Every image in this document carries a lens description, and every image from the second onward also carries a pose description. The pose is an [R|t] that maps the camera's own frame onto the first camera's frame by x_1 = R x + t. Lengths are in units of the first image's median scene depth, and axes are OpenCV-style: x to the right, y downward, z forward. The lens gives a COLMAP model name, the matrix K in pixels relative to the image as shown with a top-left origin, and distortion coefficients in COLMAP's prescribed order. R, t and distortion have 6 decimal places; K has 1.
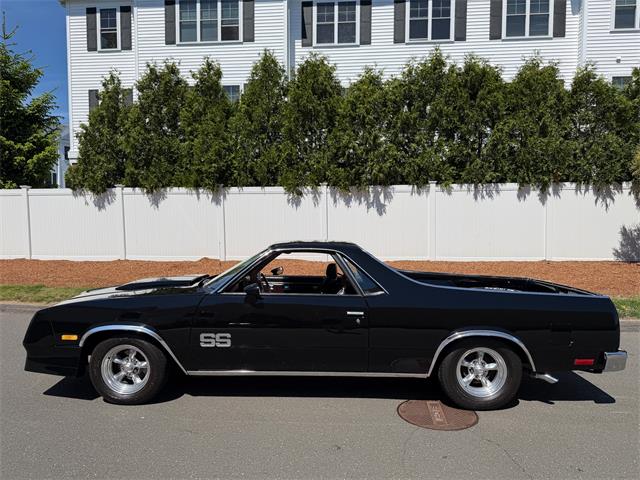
lens RADIAL K [[460.7, 0, 318.2], [0, 460.7, 216.4], [0, 0, 1]] dist [0.036872, -0.040818]
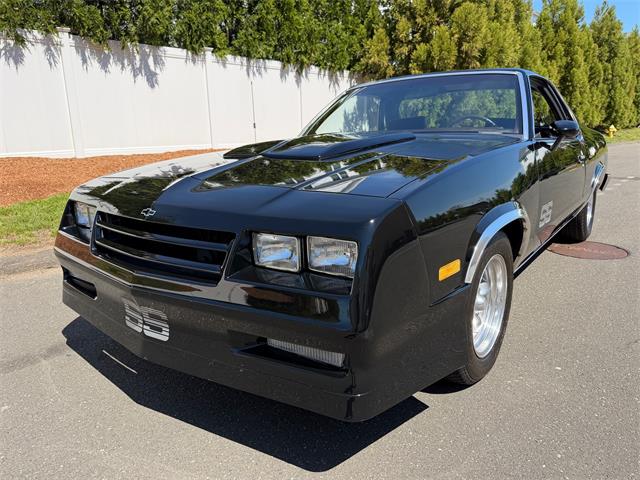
lens RADIAL K [[460.7, 0, 320.9], [0, 460.7, 230.8], [0, 0, 1]] dist [0.036872, -0.040818]
pose [[0.582701, -0.181002, 0.792274, -0.338724], [0.002947, 0.975347, 0.220659, 0.058126], [-0.812682, -0.126243, 0.568869, 0.339589]]
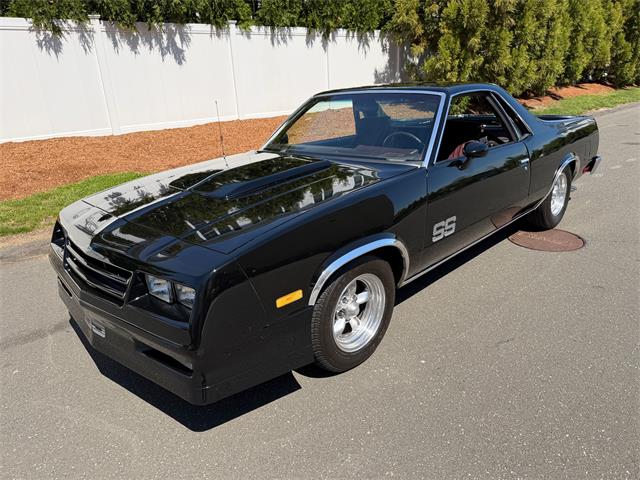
lens RADIAL K [[460.7, 0, 322.5], [0, 460.7, 235.0], [0, 0, 1]] dist [0.036872, -0.040818]
pose [[0.676740, -0.266481, 0.686302, -0.322699], [0.028525, 0.940985, 0.337243, 0.011040], [-0.735669, -0.208649, 0.644404, 0.257394]]
